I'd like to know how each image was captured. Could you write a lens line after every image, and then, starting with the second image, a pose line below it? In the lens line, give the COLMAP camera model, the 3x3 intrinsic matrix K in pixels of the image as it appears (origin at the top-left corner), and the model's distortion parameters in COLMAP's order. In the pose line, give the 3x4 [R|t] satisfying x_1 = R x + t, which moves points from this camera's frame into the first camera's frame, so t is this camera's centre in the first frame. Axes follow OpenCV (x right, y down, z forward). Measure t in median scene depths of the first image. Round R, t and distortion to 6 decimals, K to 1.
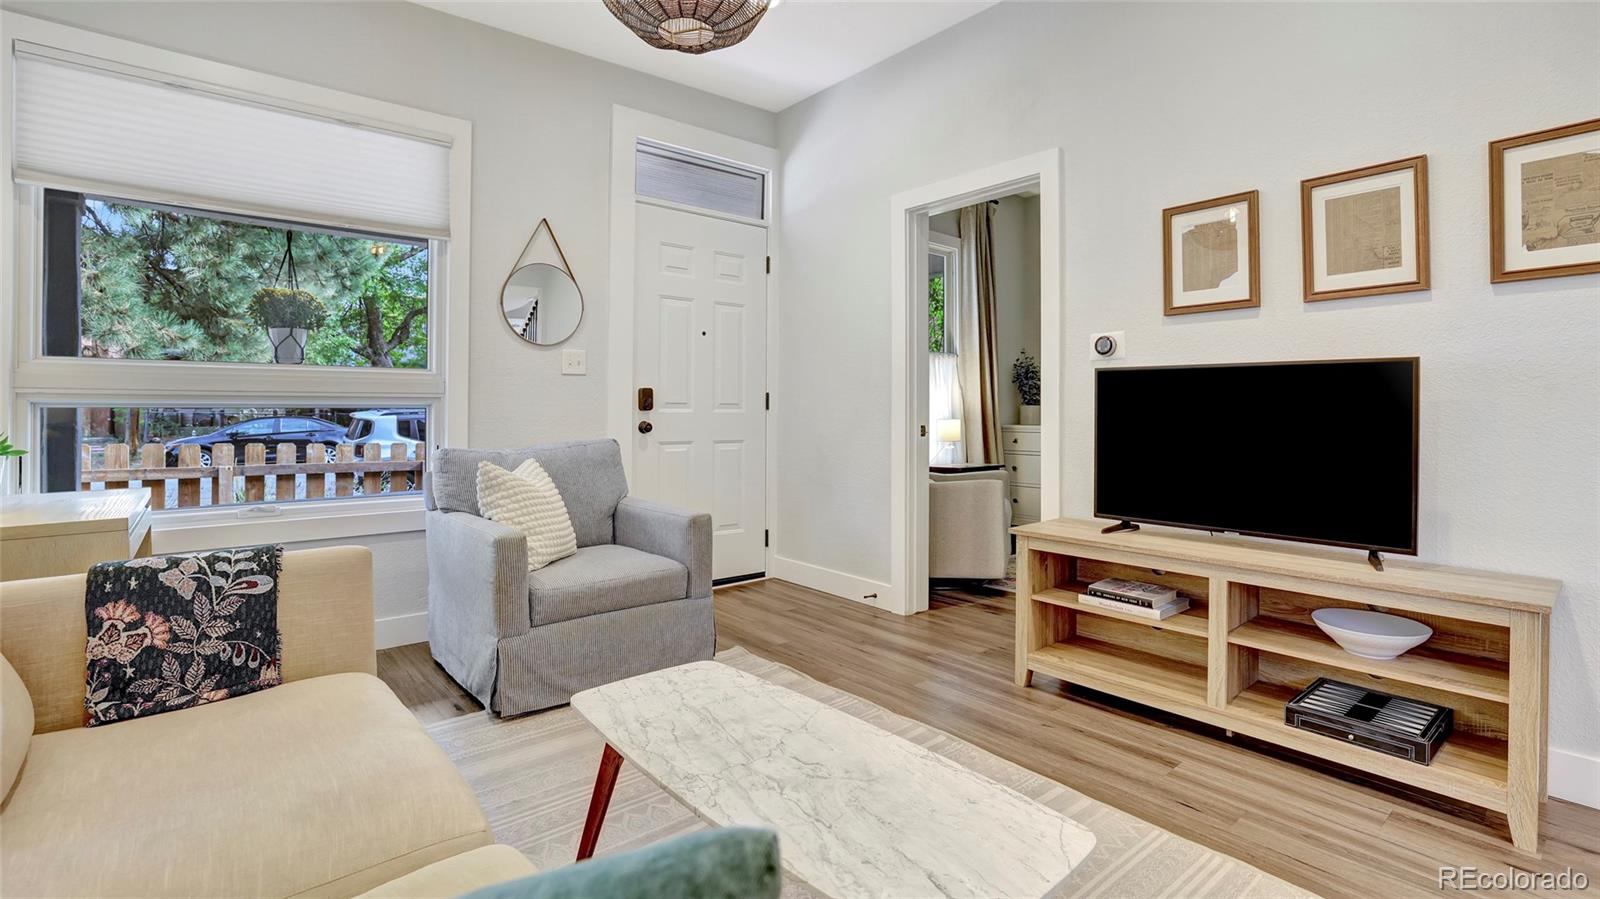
lens RADIAL K [[747.8, 0, 813.0], [0, 747.8, 400.9], [0, 0, 1]] dist [-0.022098, 0.000523]
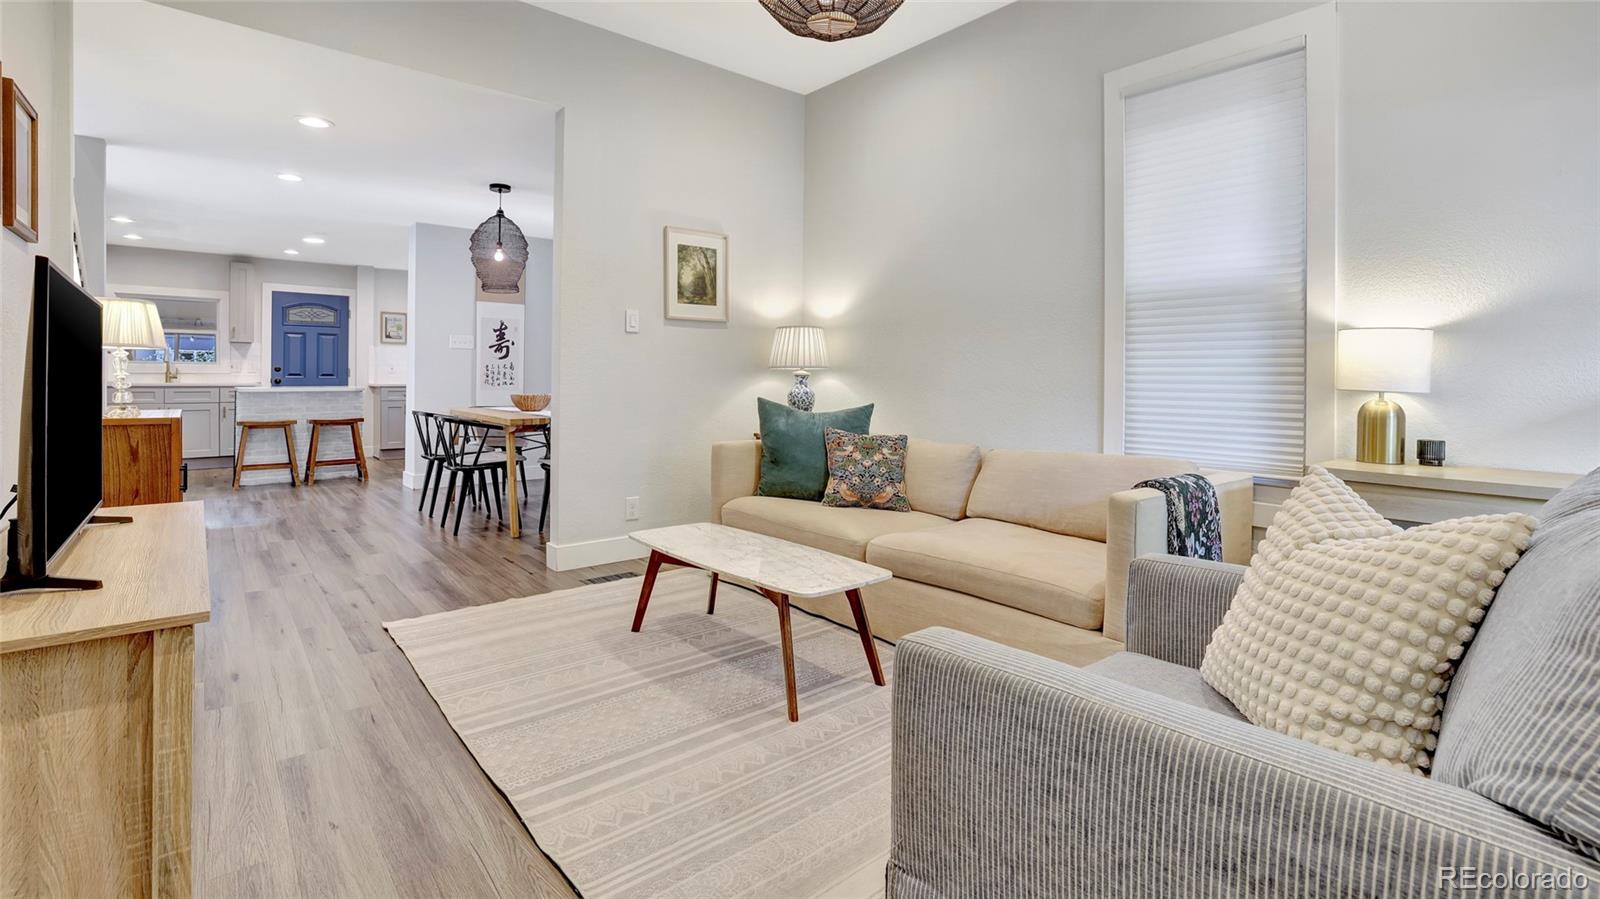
lens RADIAL K [[718.0, 0, 808.2], [0, 718.0, 387.2], [0, 0, 1]] dist [-0.043740, 0.017224]
pose [[-0.999915, -0.010062, -0.008318, -0.111480], [-0.010012, 0.999932, -0.006028, 0.041912], [0.008378, -0.005944, -0.999947, 1.734412]]
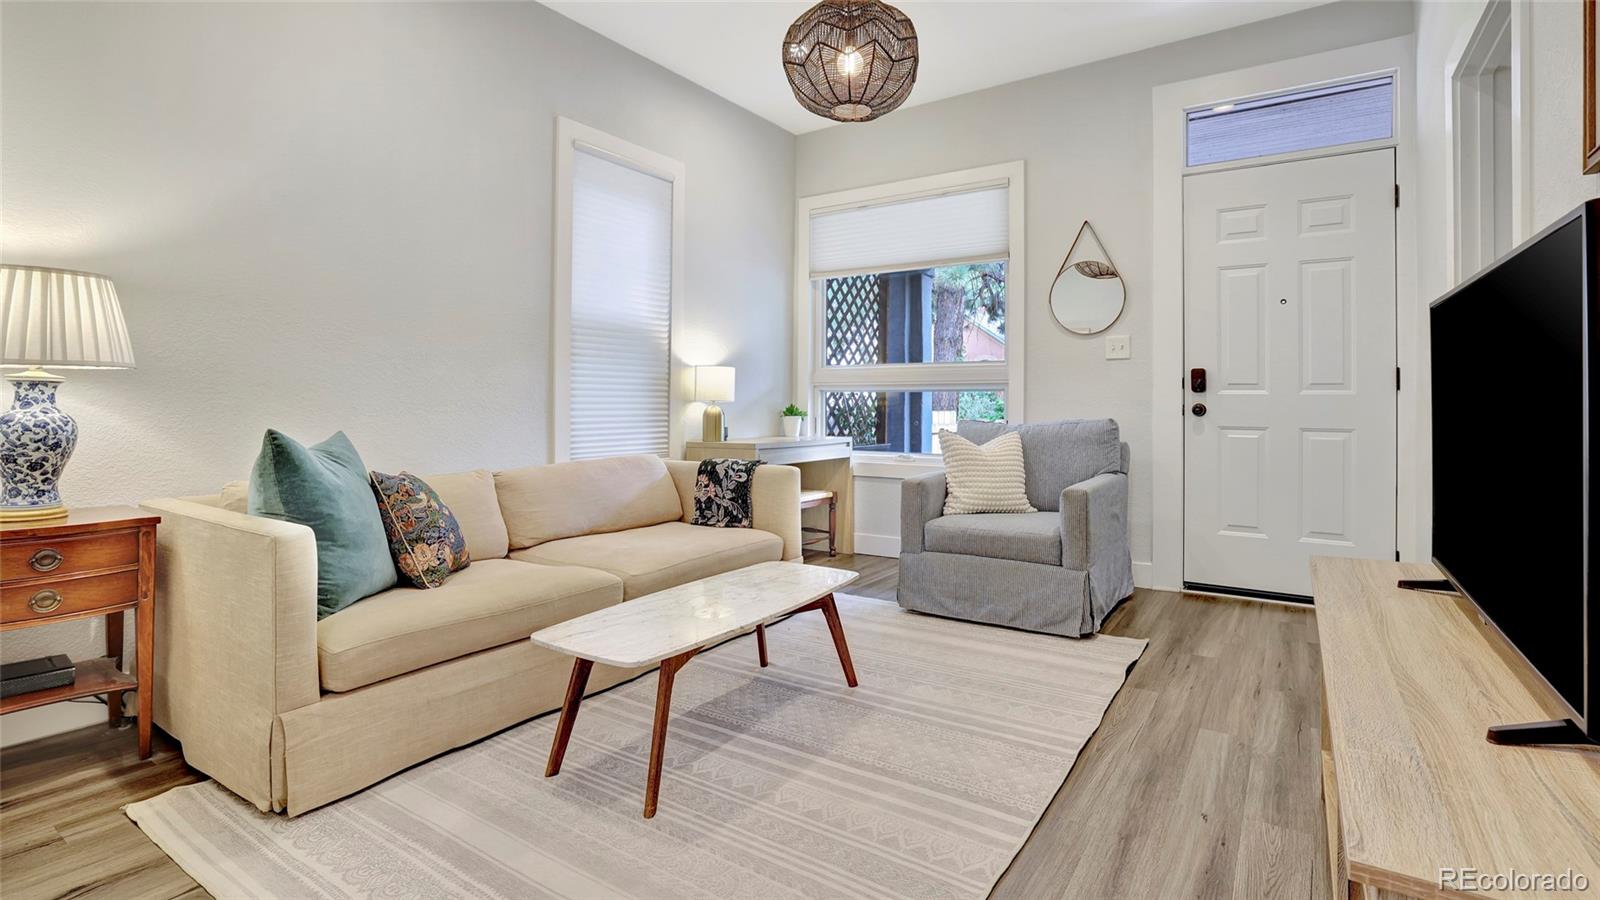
lens RADIAL K [[747.8, 0, 813.0], [0, 747.8, 401.4], [0, 0, 1]] dist [-0.022098, 0.000523]
pose [[0.281775, 0.000050, -0.959481, 0.948158], [0.010221, 0.999943, 0.003054, 0.029027], [0.959426, -0.010667, 0.281758, 0.462151]]
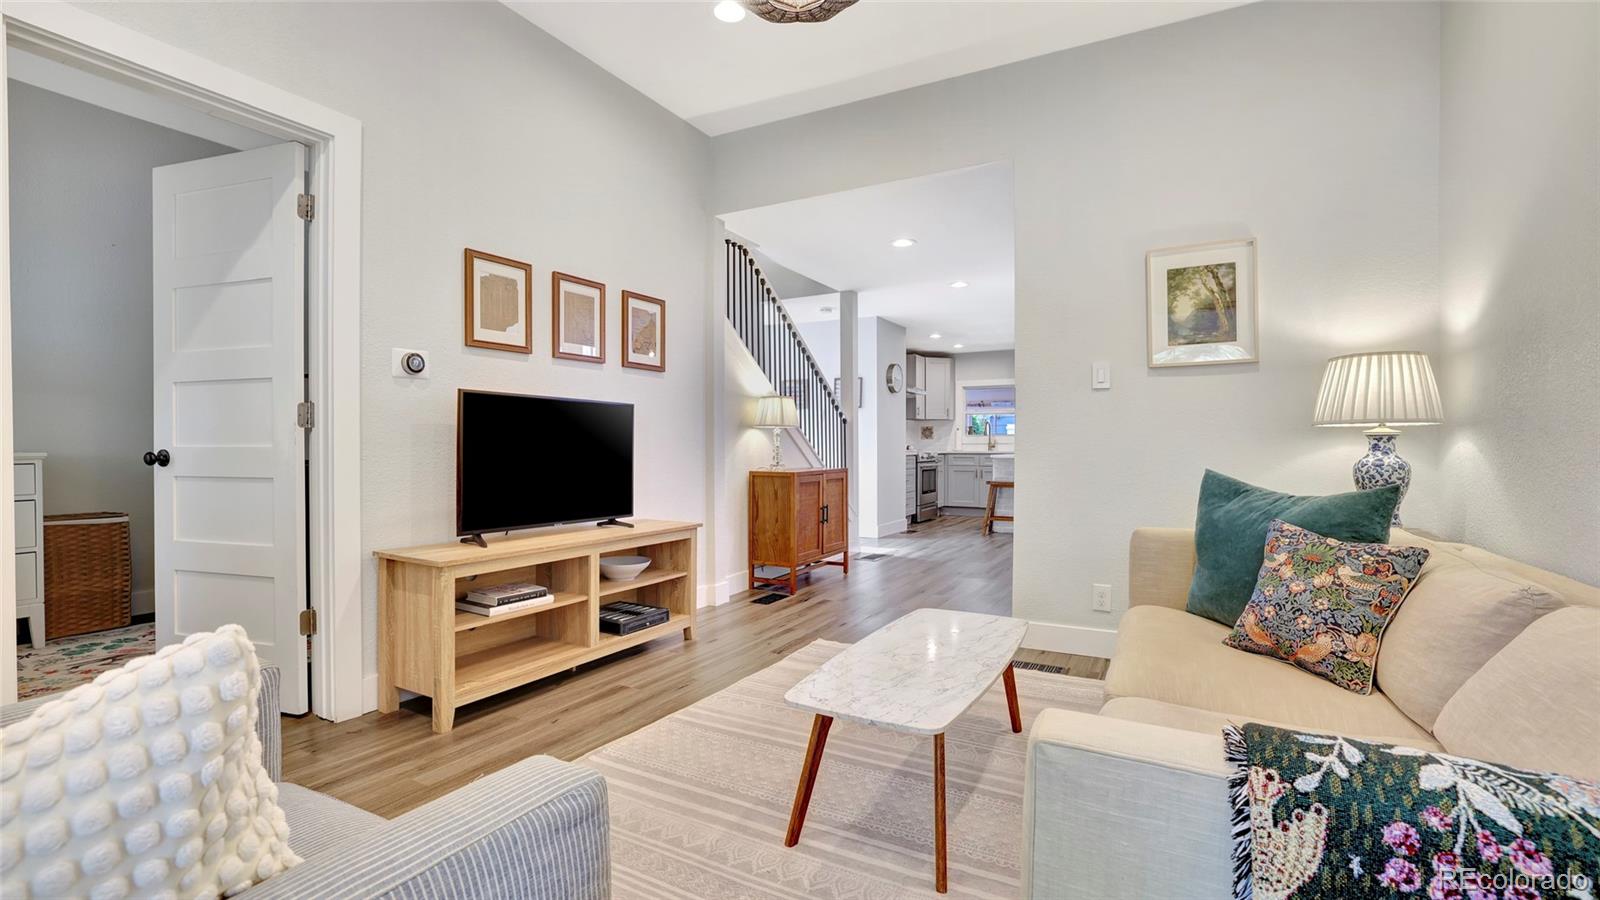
lens RADIAL K [[699.6, 0, 801.5], [0, 699.6, 454.9], [0, 0, 1]] dist [-0.053898, 0.024374]
pose [[-0.355836, -0.014450, 0.934437, -0.792852], [-0.016225, 0.999825, 0.009283, 0.034964], [-0.934408, -0.011858, -0.356008, 1.085348]]
